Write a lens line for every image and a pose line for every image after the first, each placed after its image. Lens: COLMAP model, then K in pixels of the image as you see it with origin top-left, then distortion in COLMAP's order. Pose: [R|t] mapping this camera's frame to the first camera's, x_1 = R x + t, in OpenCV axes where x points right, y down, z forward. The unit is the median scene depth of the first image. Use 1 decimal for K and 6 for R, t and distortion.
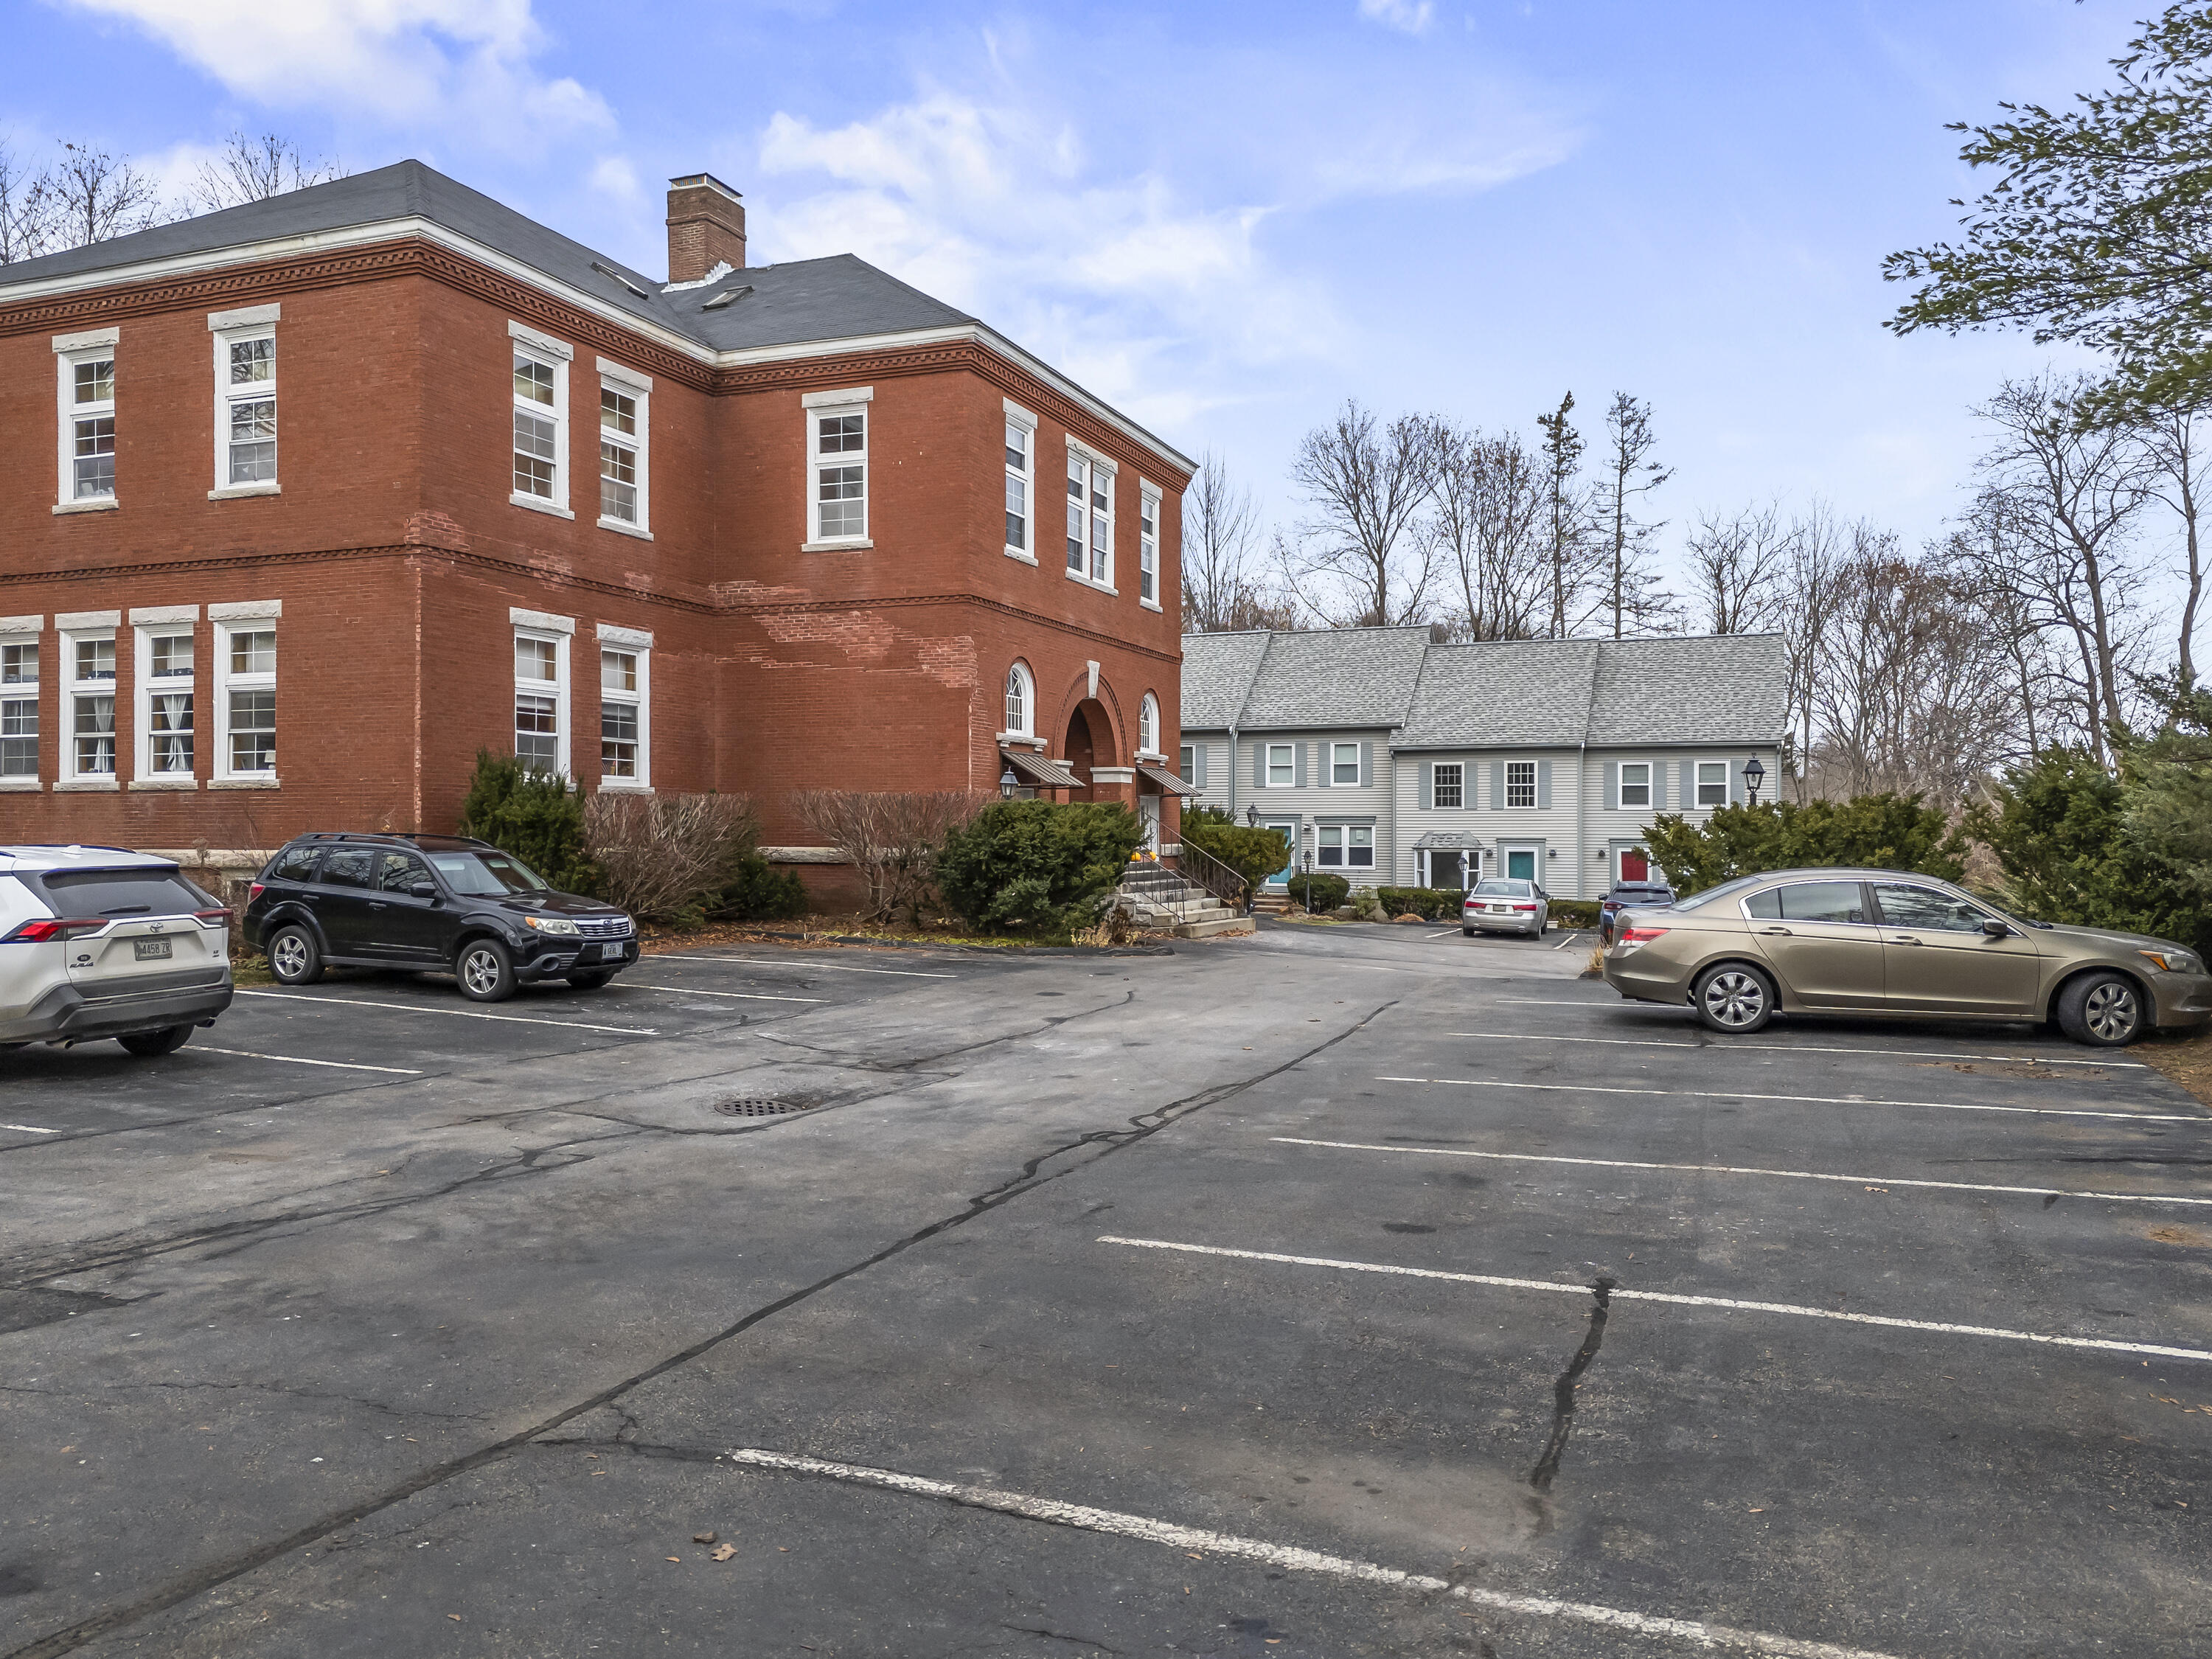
lens RADIAL K [[1616.9, 0, 1127.3], [0, 1616.9, 818.1], [0, 0, 1]] dist [0.084919, -0.108941]
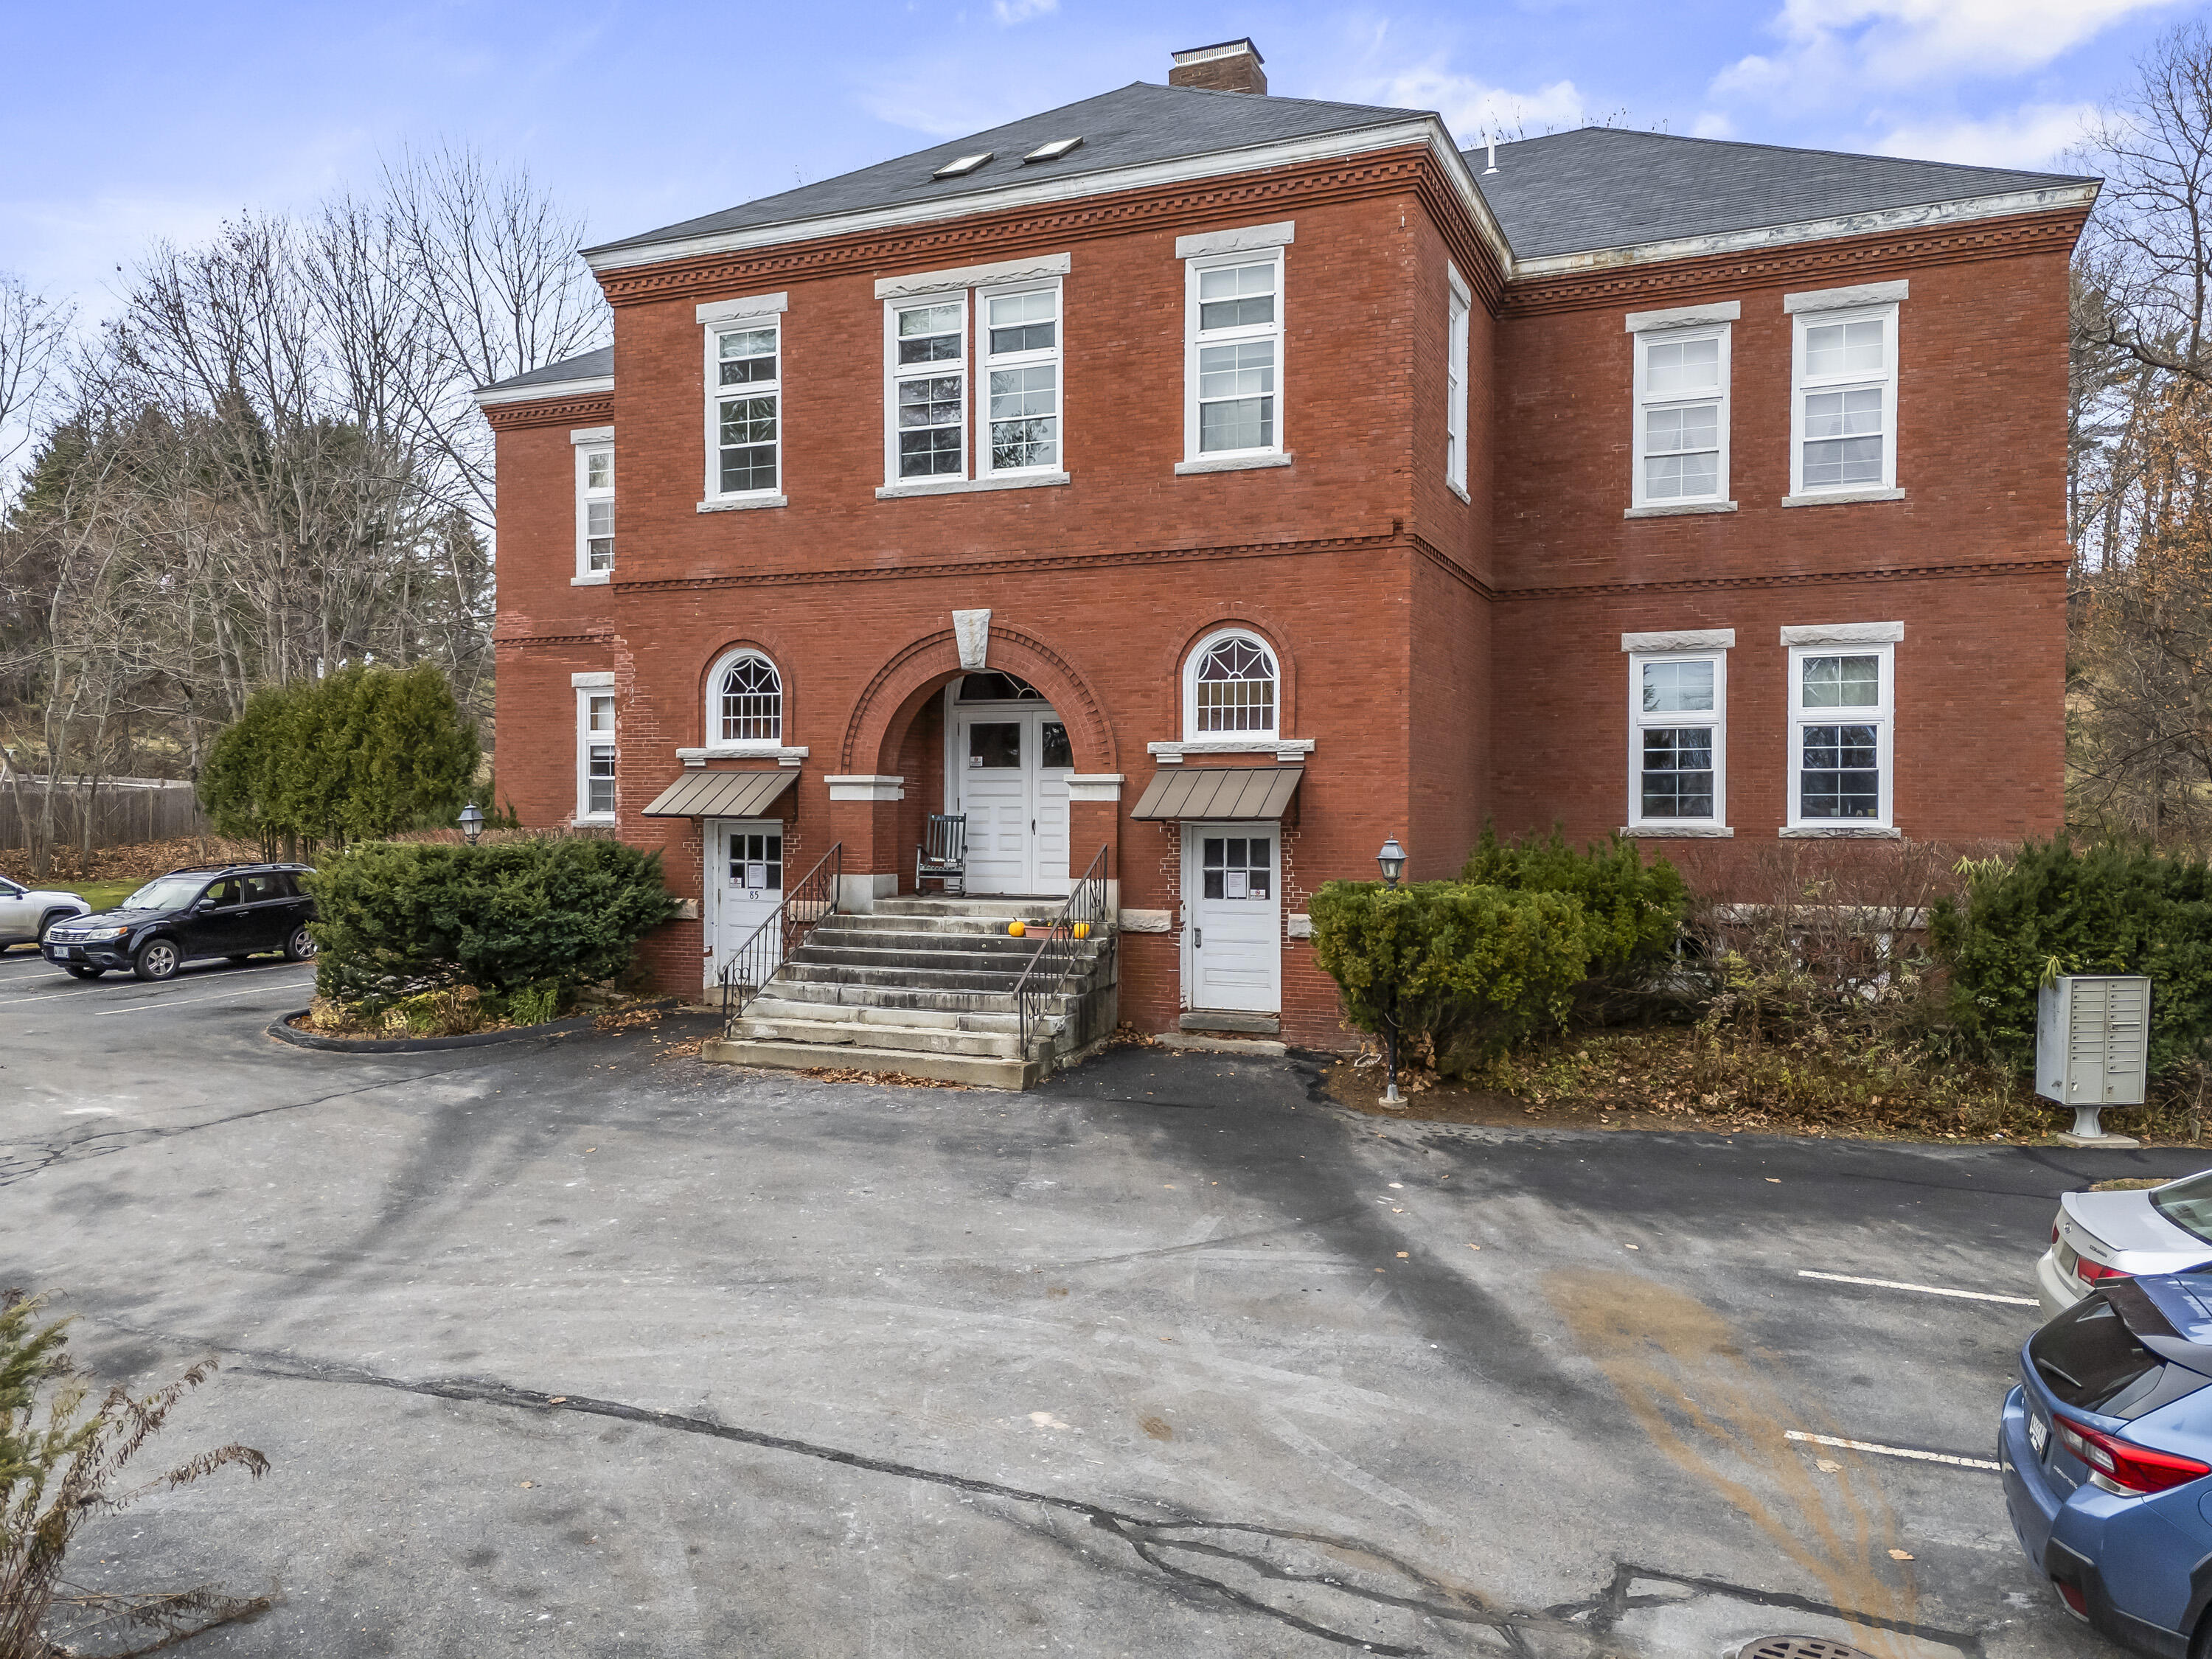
lens RADIAL K [[1639.3, 0, 1112.8], [0, 1639.3, 818.7], [0, 0, 1]] dist [0.076142, -0.071089]
pose [[-0.023258, -0.003792, -0.999722, 0.686417], [0.004019, 0.999984, -0.003886, -0.015295], [0.999721, -0.004109, -0.023242, 1.204624]]
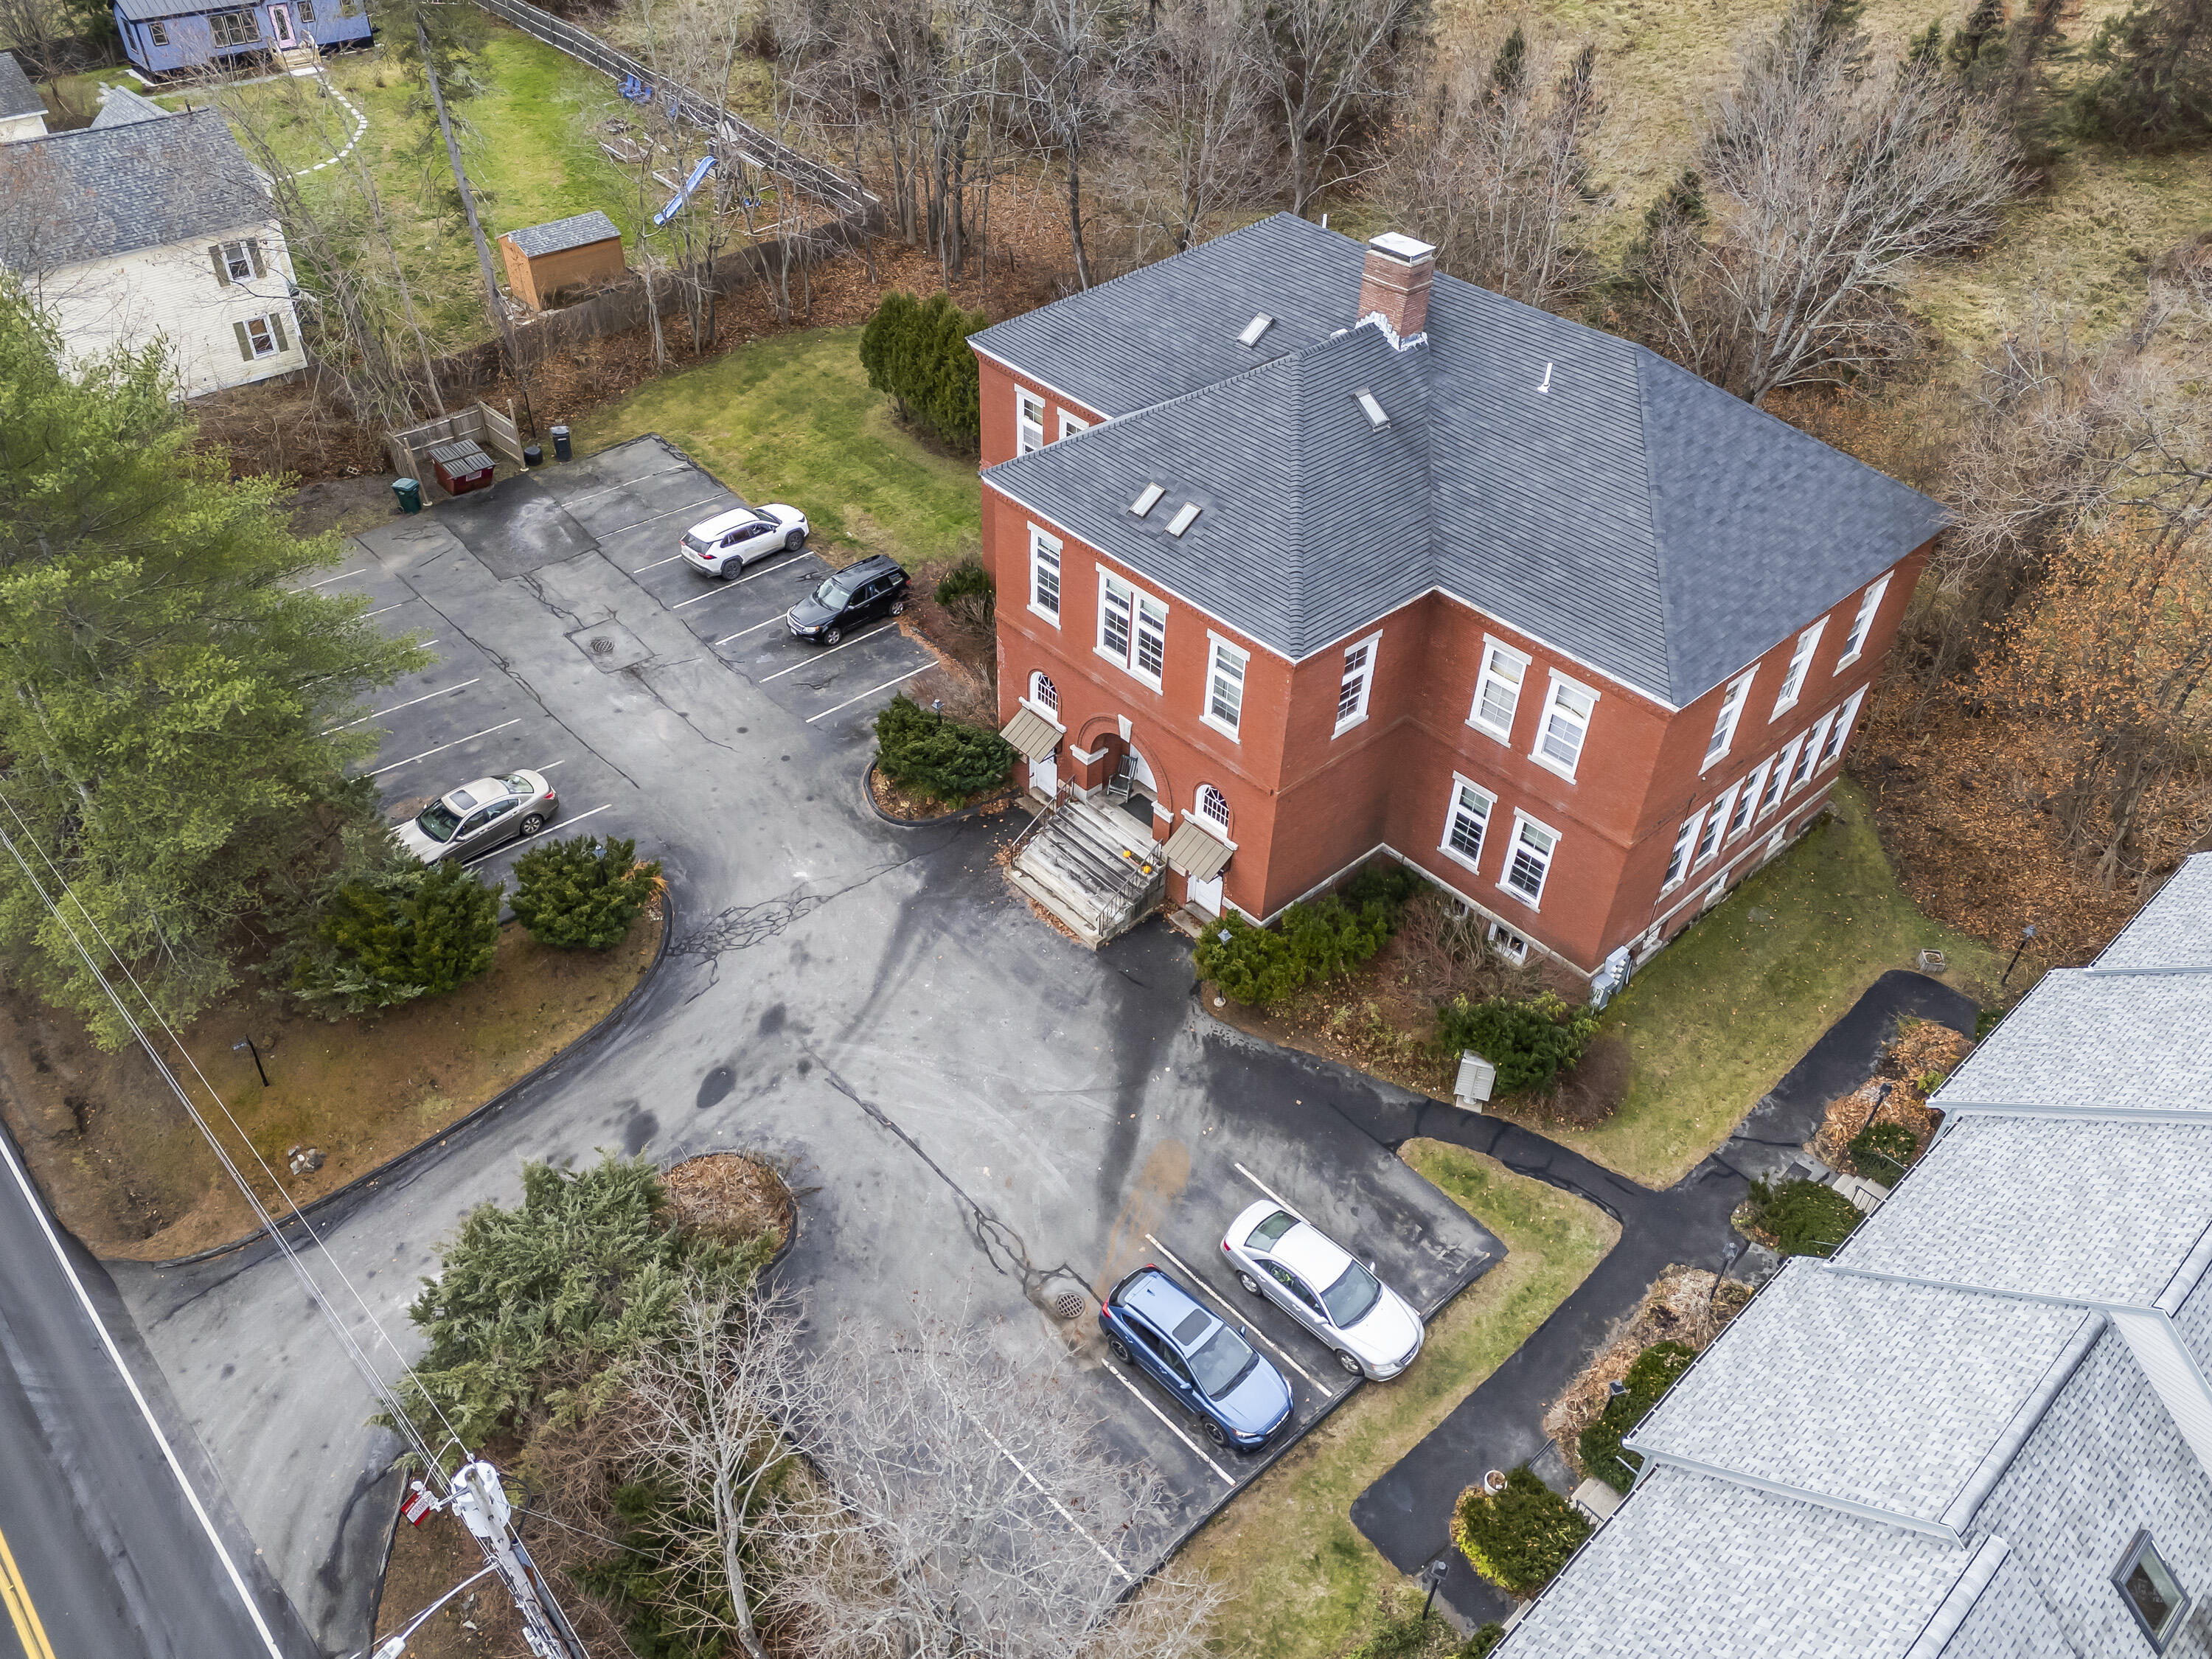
lens RADIAL K [[1668.2, 0, 1096.1], [0, 1668.2, 813.9], [0, 0, 1]] dist [0.097081, -0.119335]
pose [[-0.441290, 0.562832, -0.698916, 1.137207], [-0.022632, 0.771625, 0.635674, -1.039348], [0.897079, 0.296335, -0.327773, 1.644621]]
